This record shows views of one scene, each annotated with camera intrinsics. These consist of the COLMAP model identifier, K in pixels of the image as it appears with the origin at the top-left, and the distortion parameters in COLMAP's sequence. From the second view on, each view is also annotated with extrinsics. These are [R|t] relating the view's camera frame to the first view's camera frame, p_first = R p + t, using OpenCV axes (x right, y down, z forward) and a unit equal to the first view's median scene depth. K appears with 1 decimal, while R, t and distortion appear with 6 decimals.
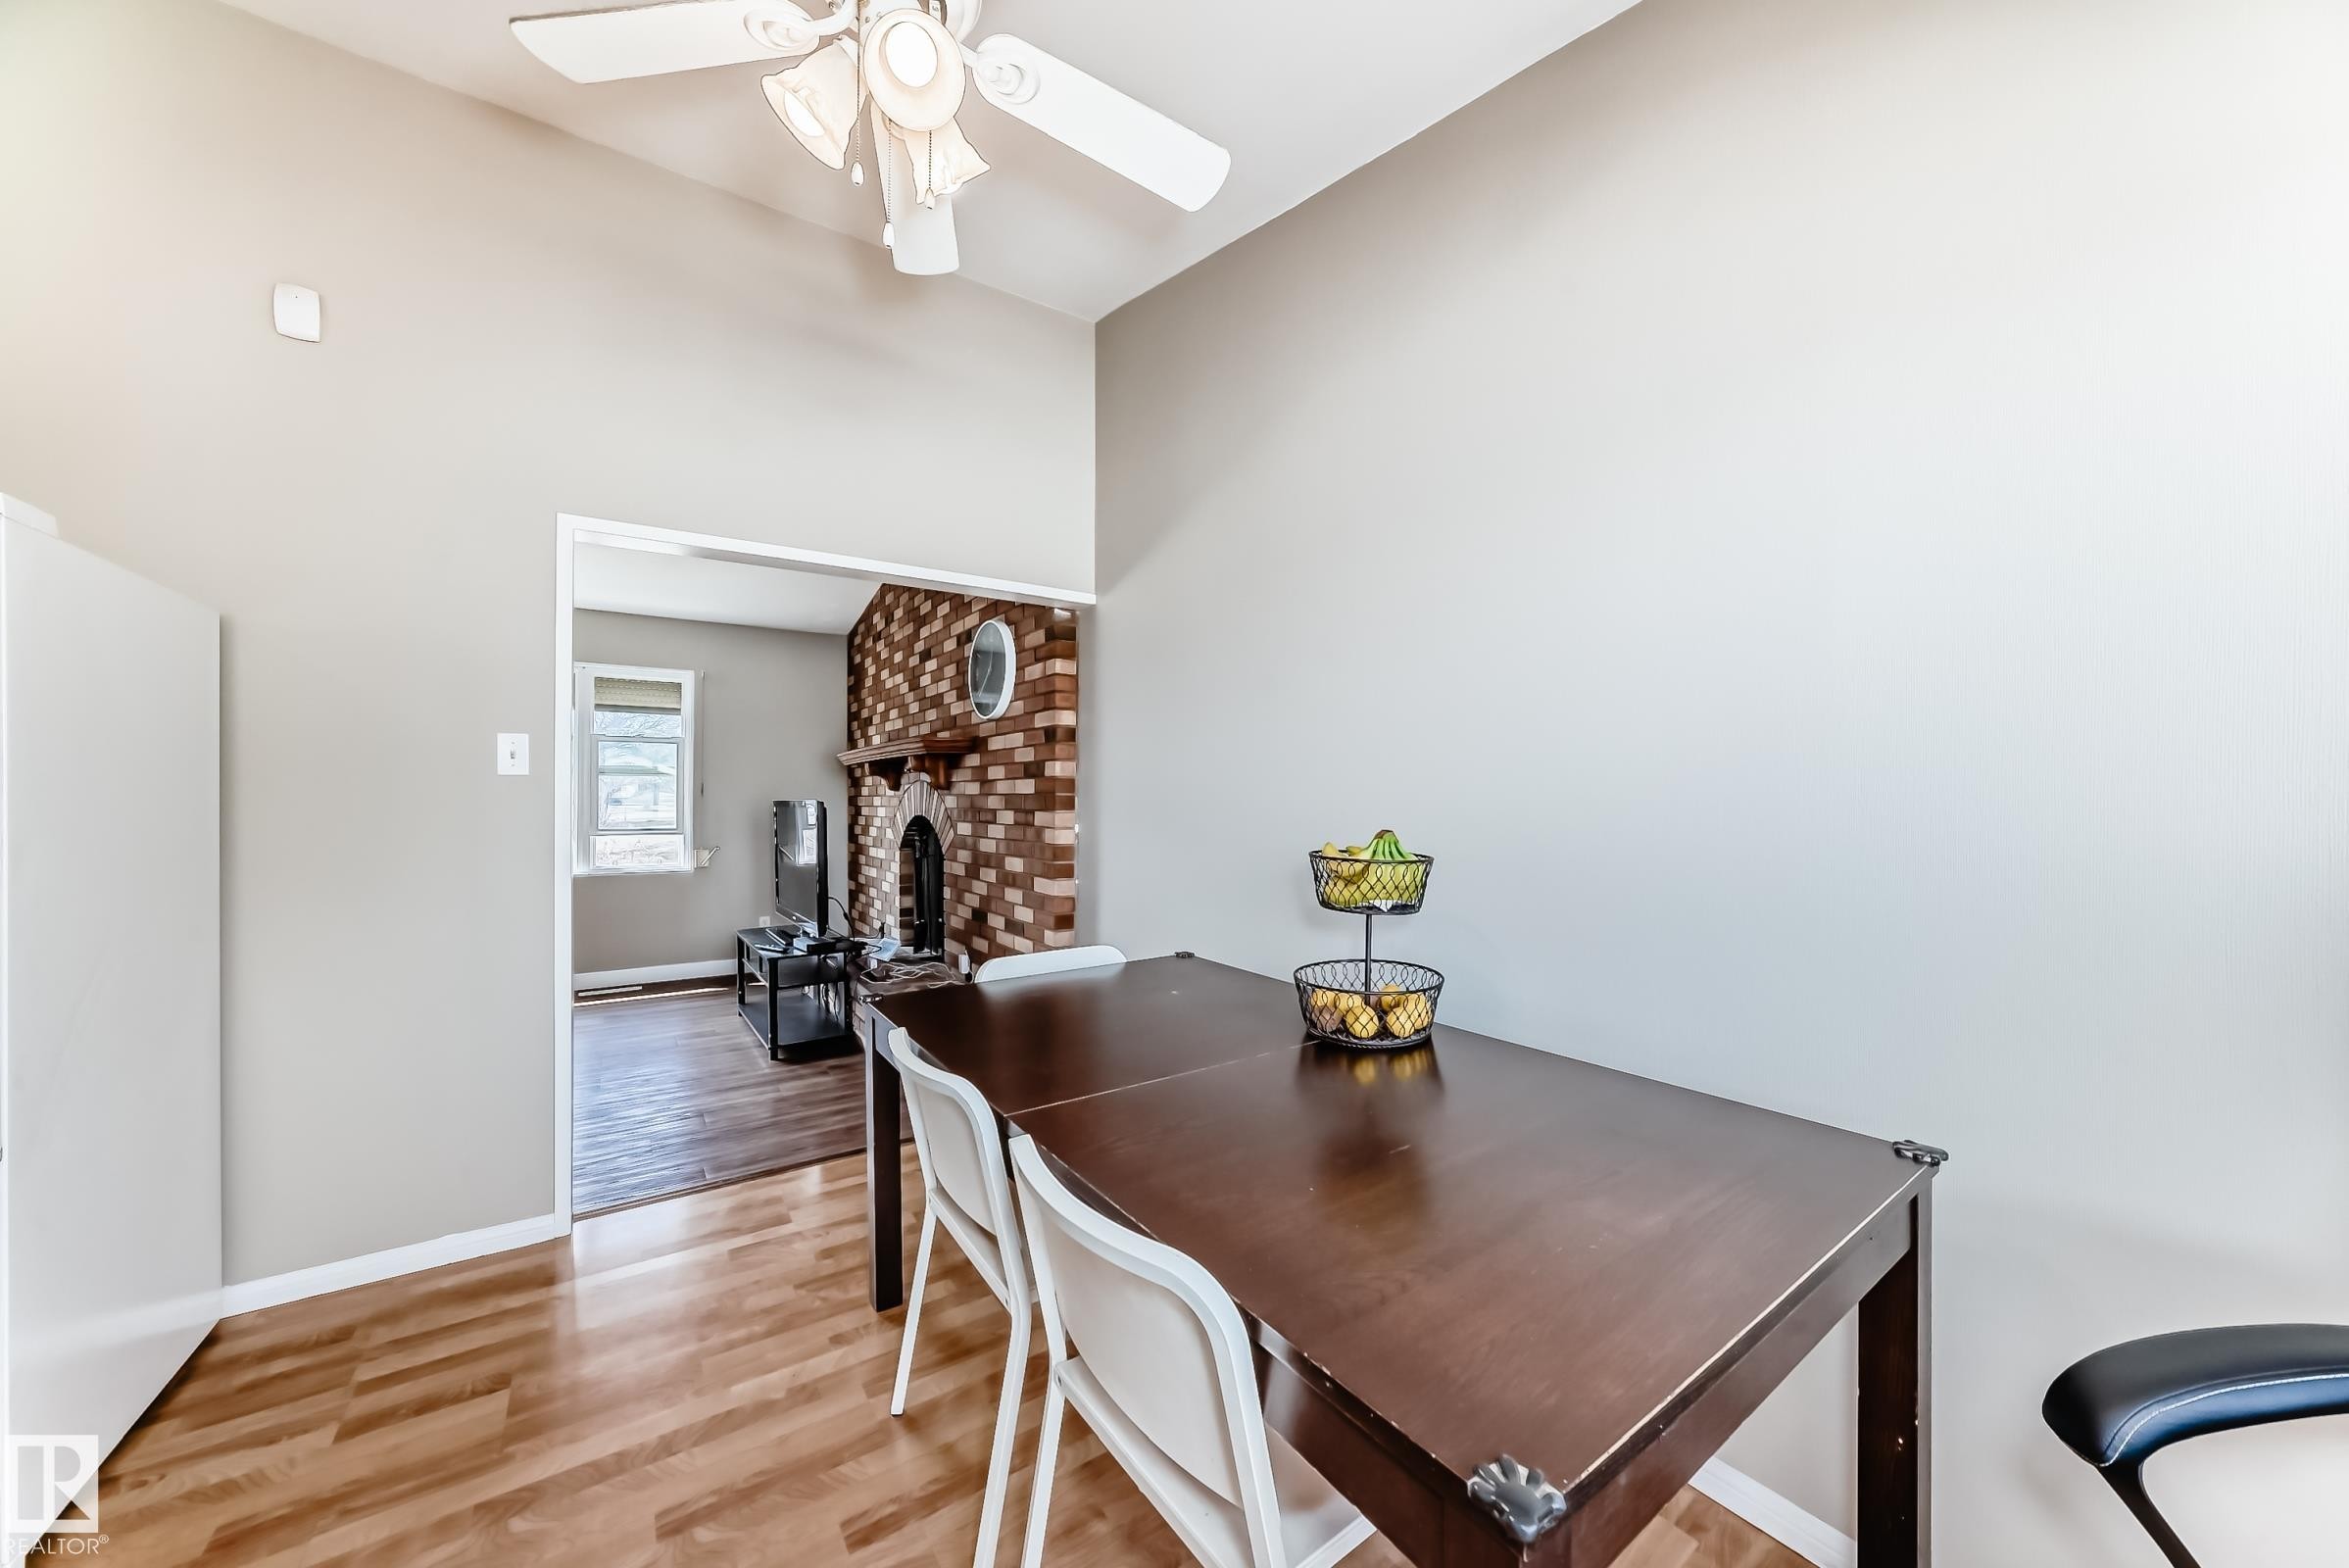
lens RADIAL K [[786.4, 0, 1166.0], [0, 786.4, 797.6], [0, 0, 1]] dist [-0.000726, -0.000006]
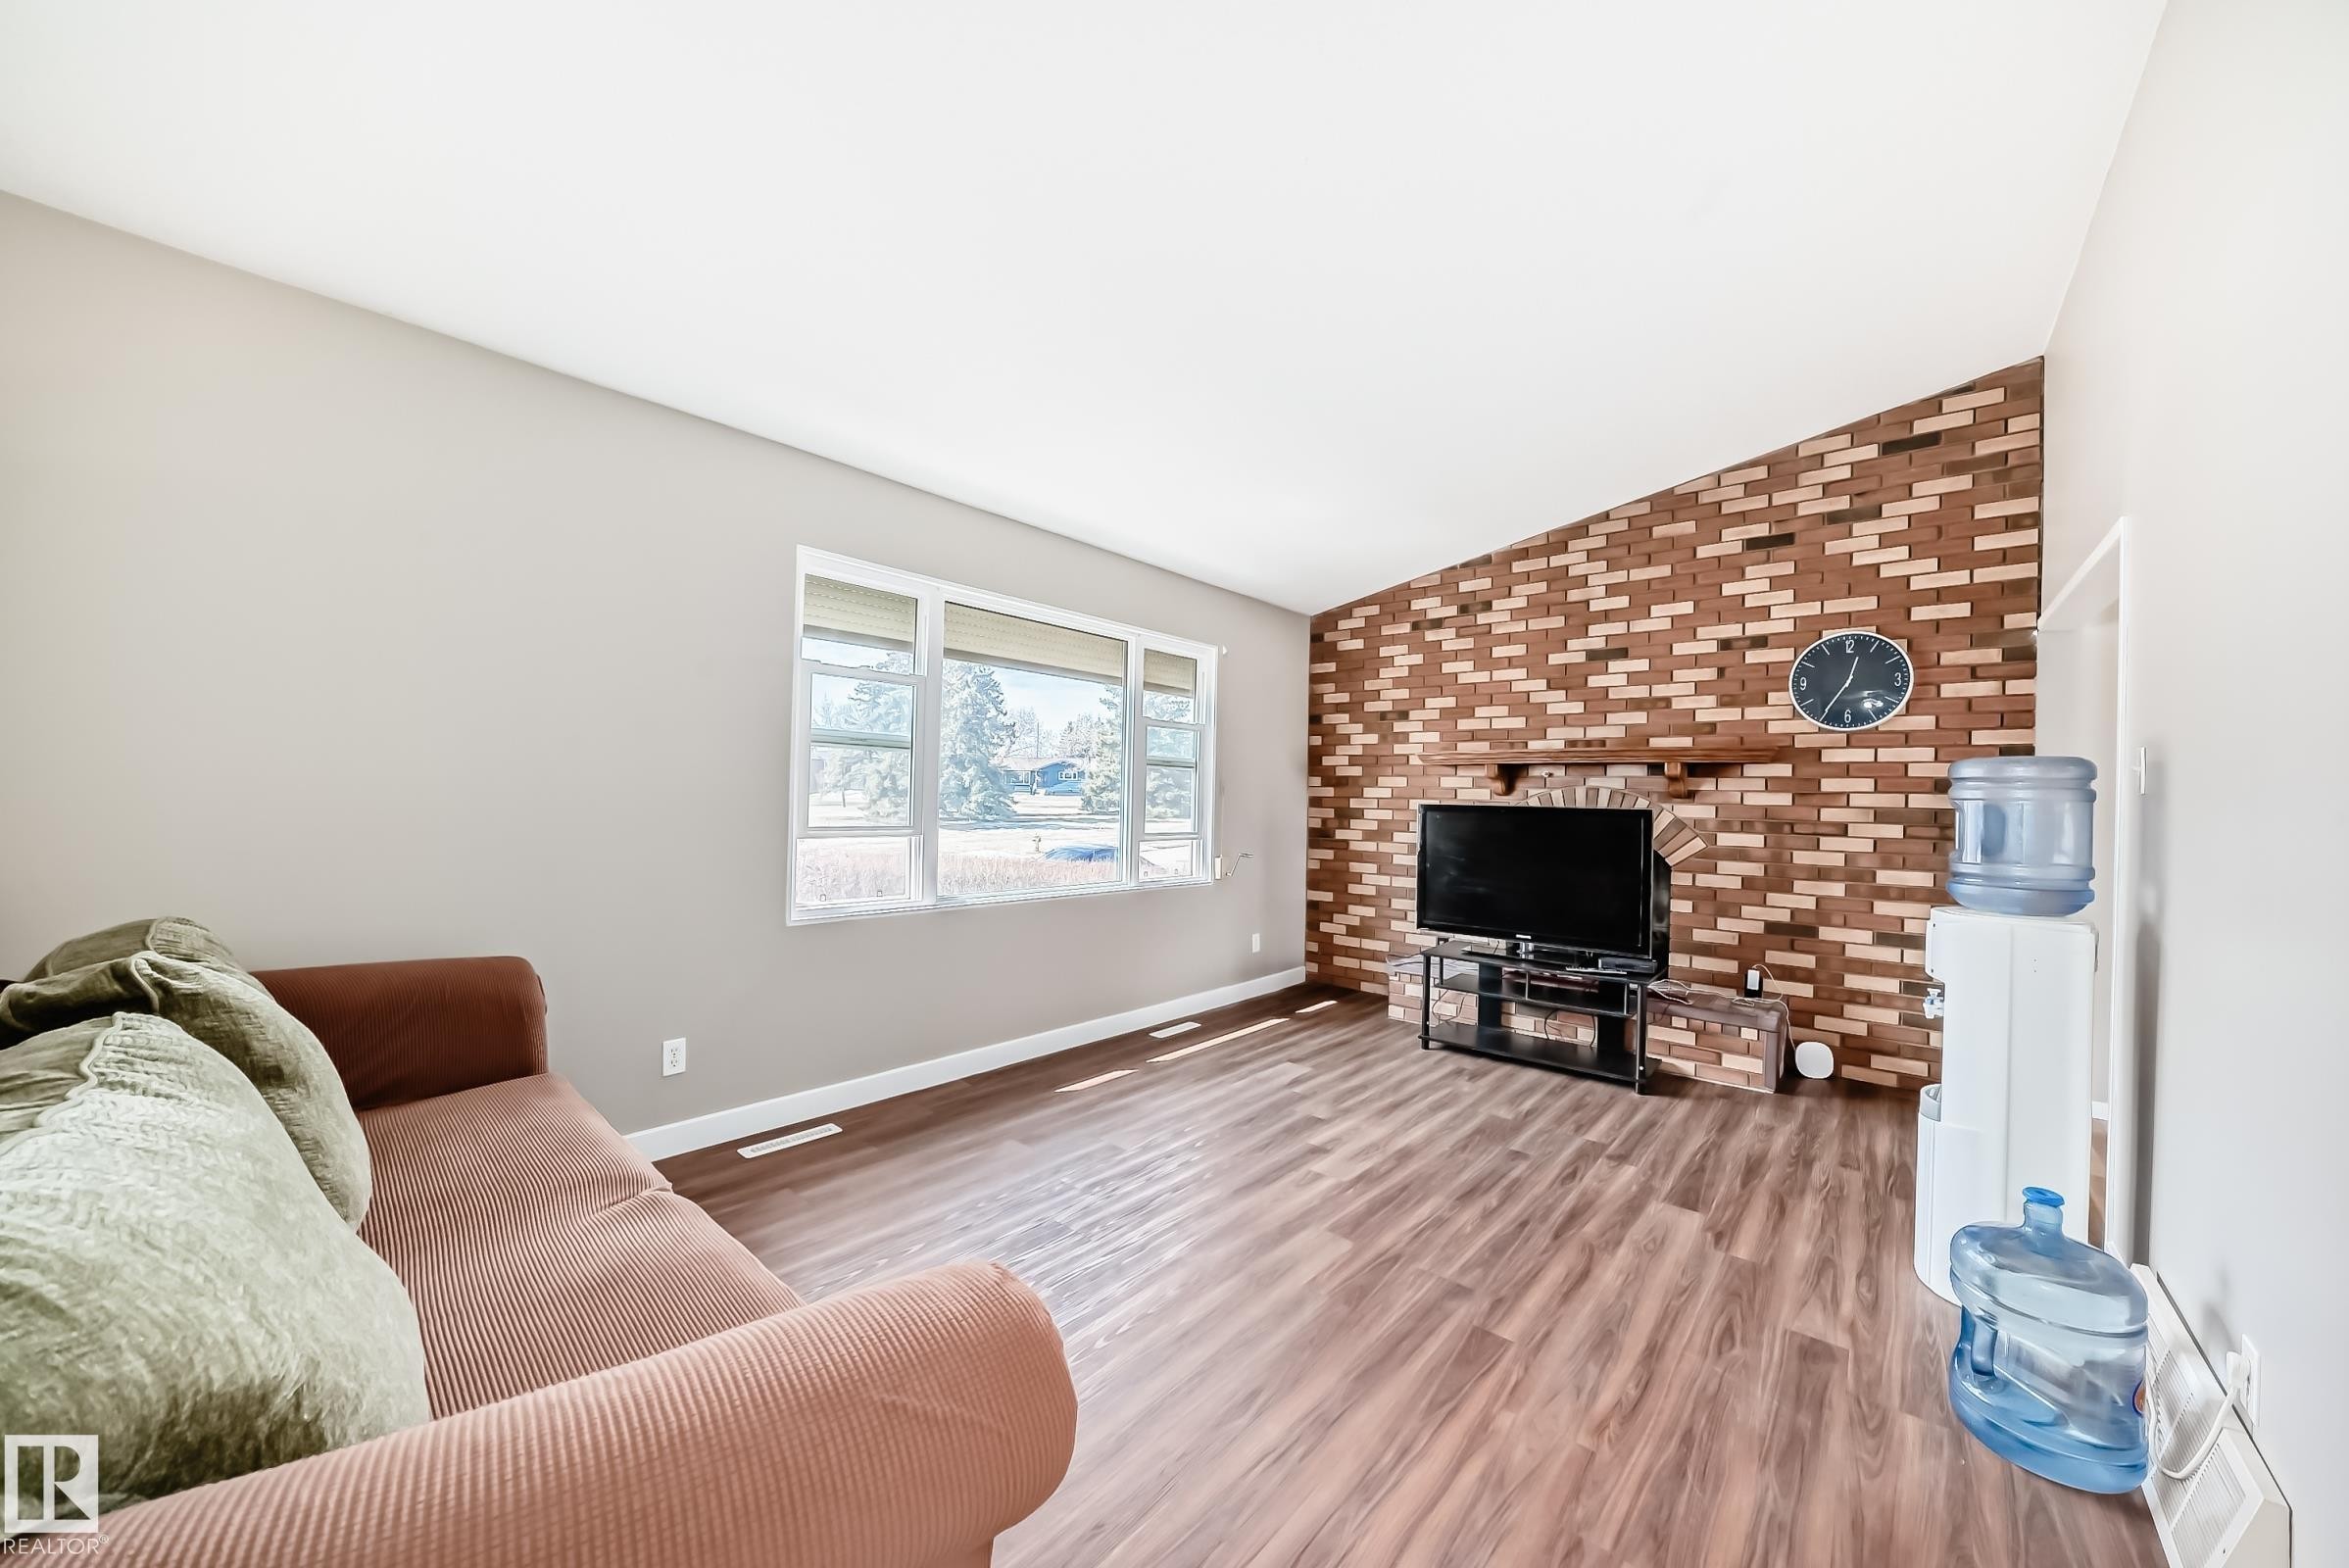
lens RADIAL K [[827.9, 0, 1182.6], [0, 827.9, 791.8], [0, 0, 1]] dist [-0.015462, 0.004325]
pose [[0.963318, 0.018987, 0.267689, -1.114742], [-0.019472, 0.999810, -0.000842, -0.005284], [-0.267655, -0.004402, 0.963505, 0.195282]]
